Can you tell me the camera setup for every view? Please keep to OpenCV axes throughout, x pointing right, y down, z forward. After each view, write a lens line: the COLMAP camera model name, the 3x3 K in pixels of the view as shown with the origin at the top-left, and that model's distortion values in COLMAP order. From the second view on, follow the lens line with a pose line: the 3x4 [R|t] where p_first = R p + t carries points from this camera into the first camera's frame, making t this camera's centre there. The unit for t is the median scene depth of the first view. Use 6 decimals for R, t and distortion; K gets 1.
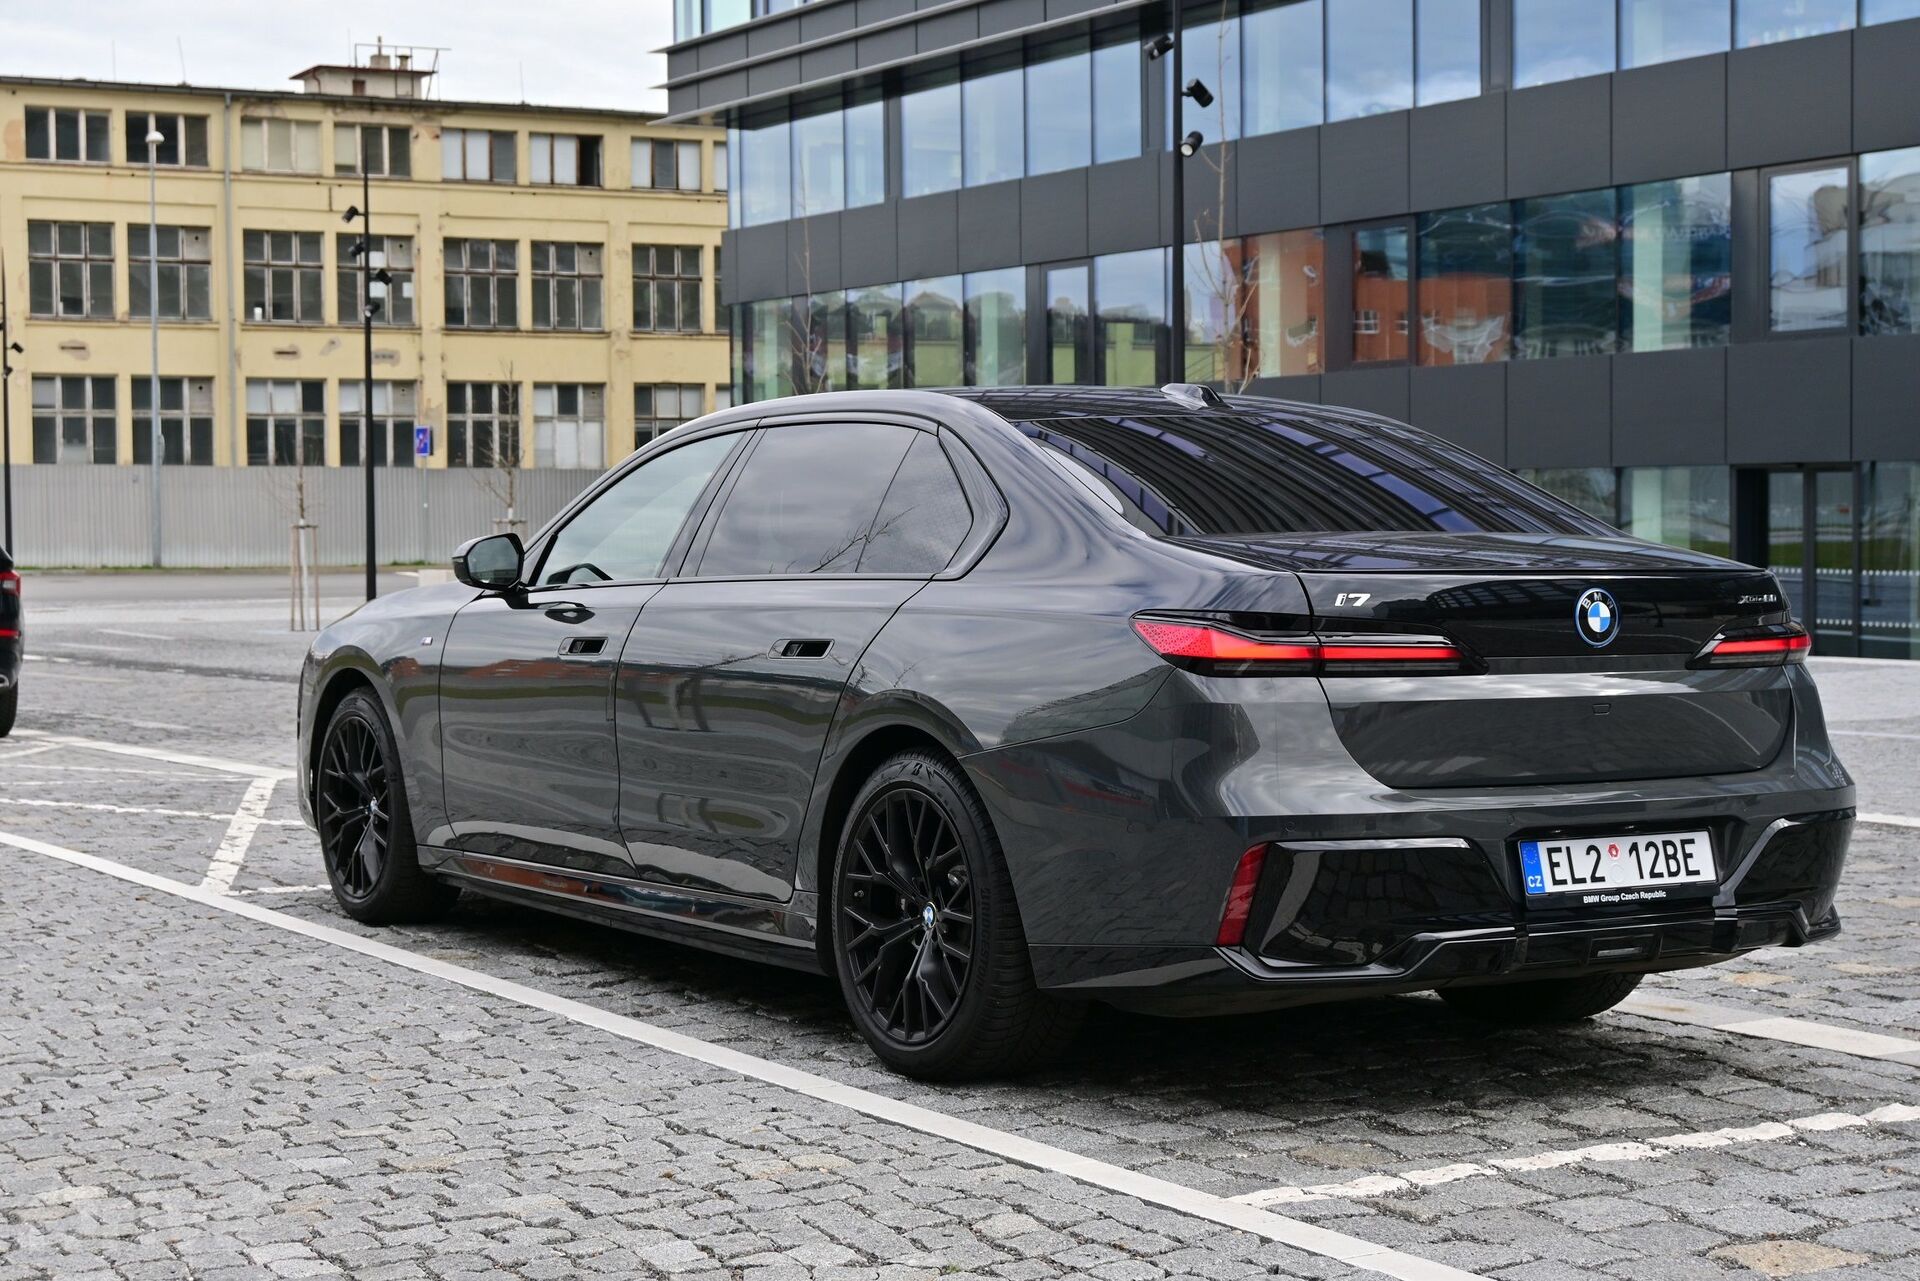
lens RADIAL K [[3111.8, 0, 956.9], [0, 3111.8, 650.6], [0, 0, 1]] dist [0.002791, 0.000000]
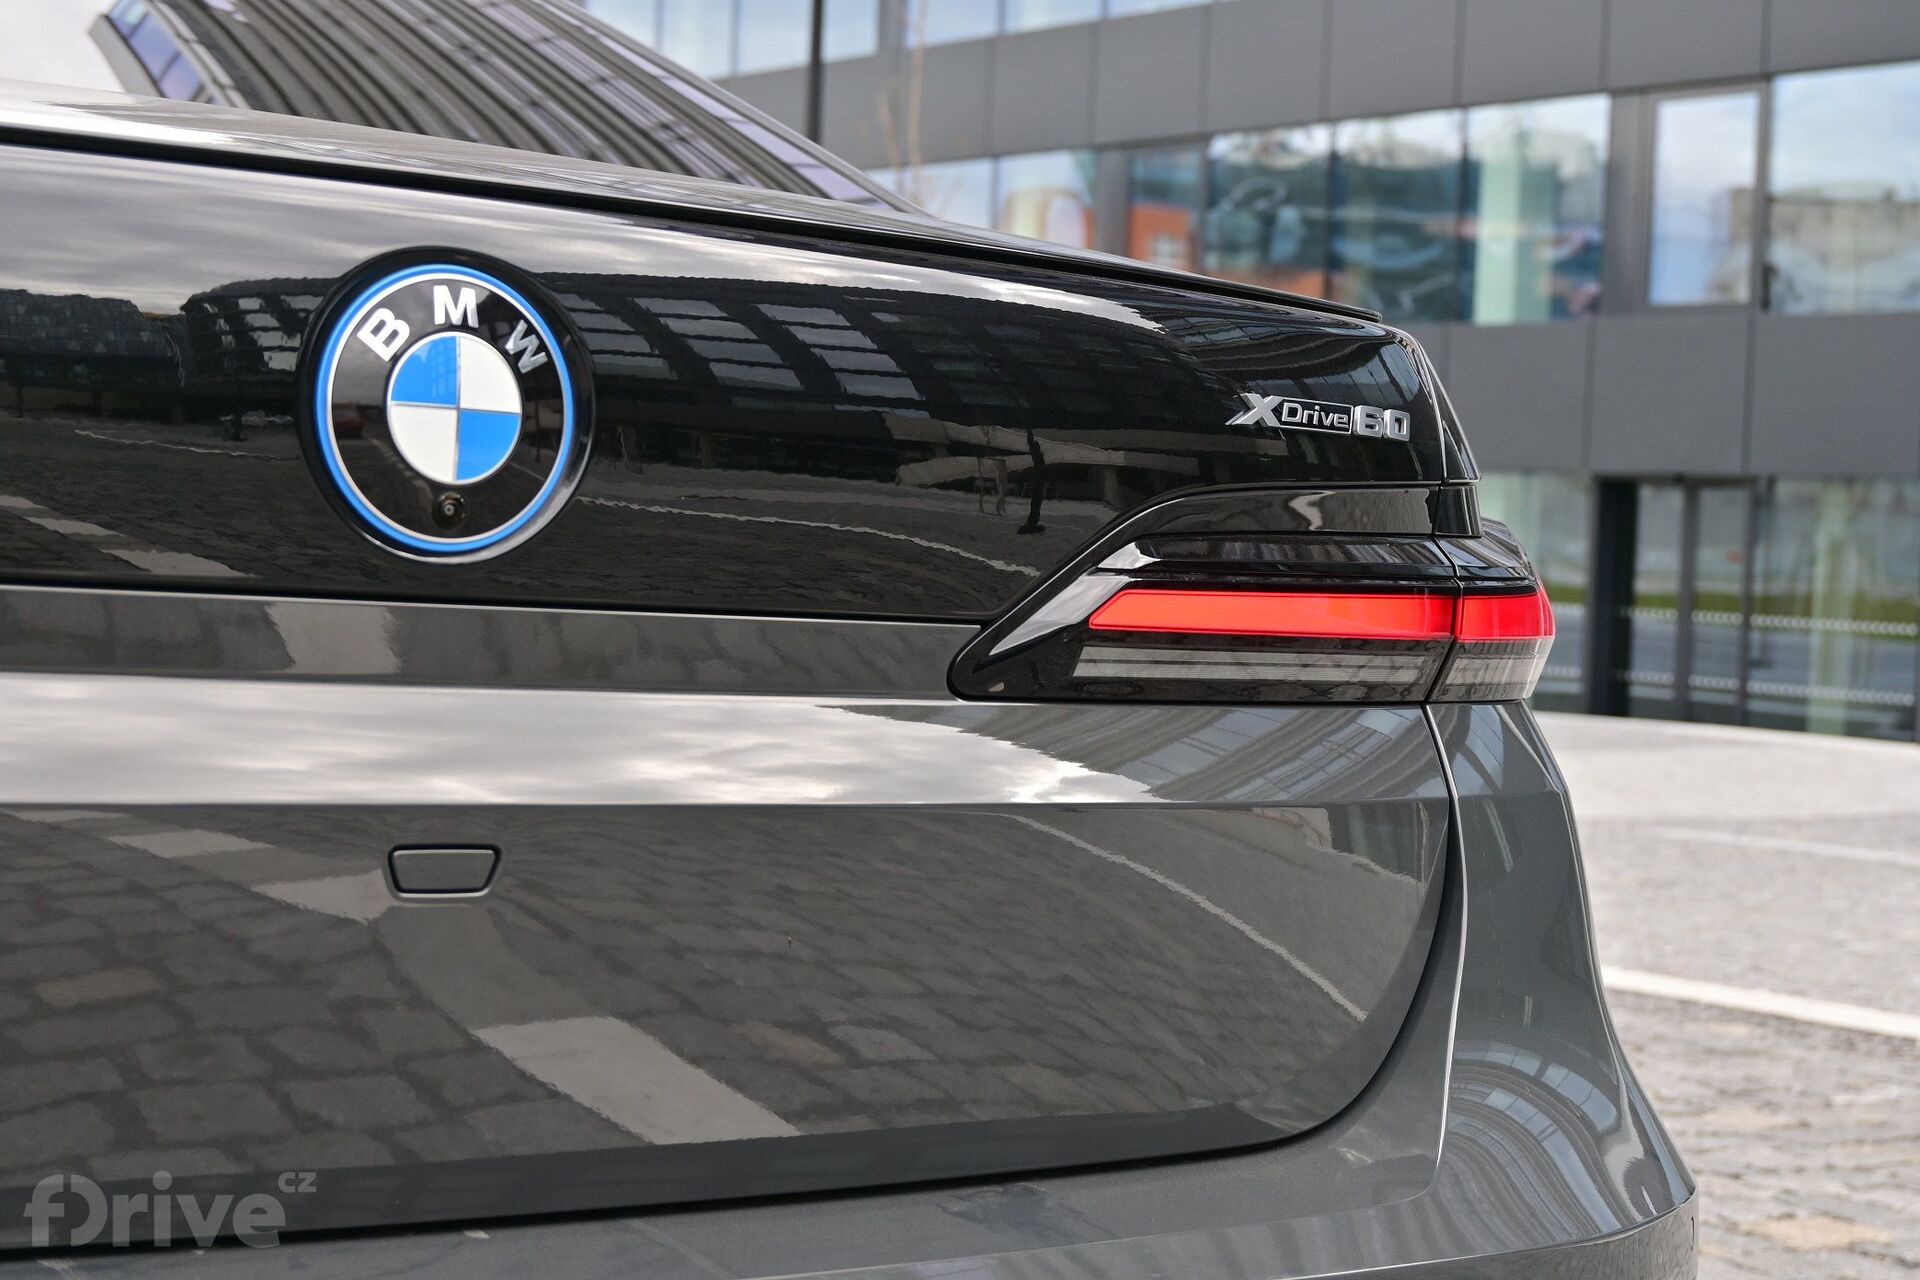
lens RADIAL K [[3629.0, 0, 958.3], [0, 3629.0, 630.1], [0, 0, 1]] dist [-0.023958, 0.000000]
pose [[0.996508, 0.048740, 0.067792, 0.211373], [-0.047772, 0.998733, -0.015820, 0.005187], [-0.068477, 0.012526, 0.997574, 0.726086]]
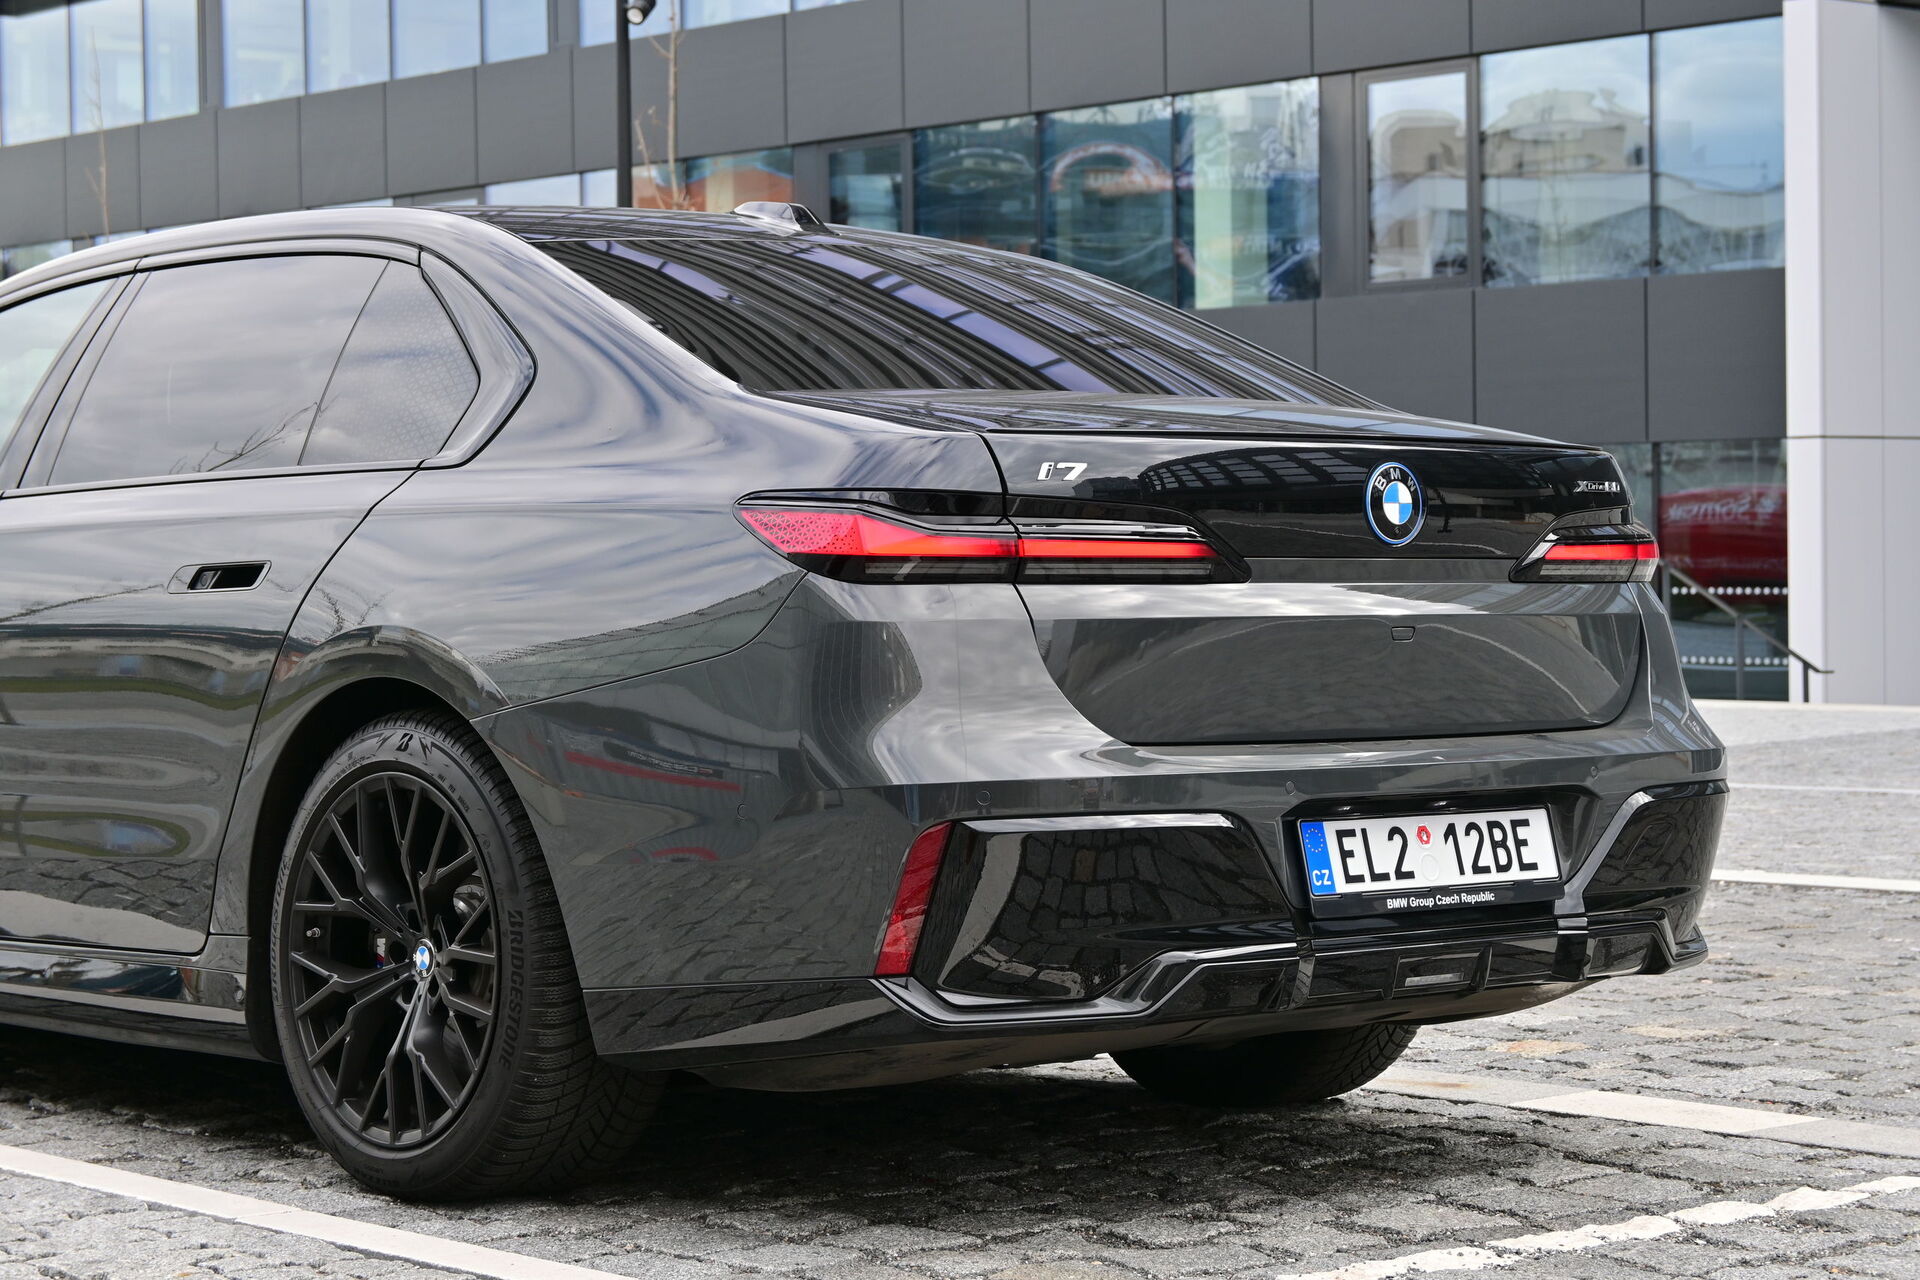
lens RADIAL K [[4069.2, 0, 975.8], [0, 4069.2, 644.6], [0, 0, 1]] dist [0.001346, 0.000000]
pose [[0.985937, -0.007575, 0.166947, -0.038611], [0.010780, 0.999774, -0.018303, 0.034925], [-0.166771, 0.019845, 0.985796, 0.106023]]
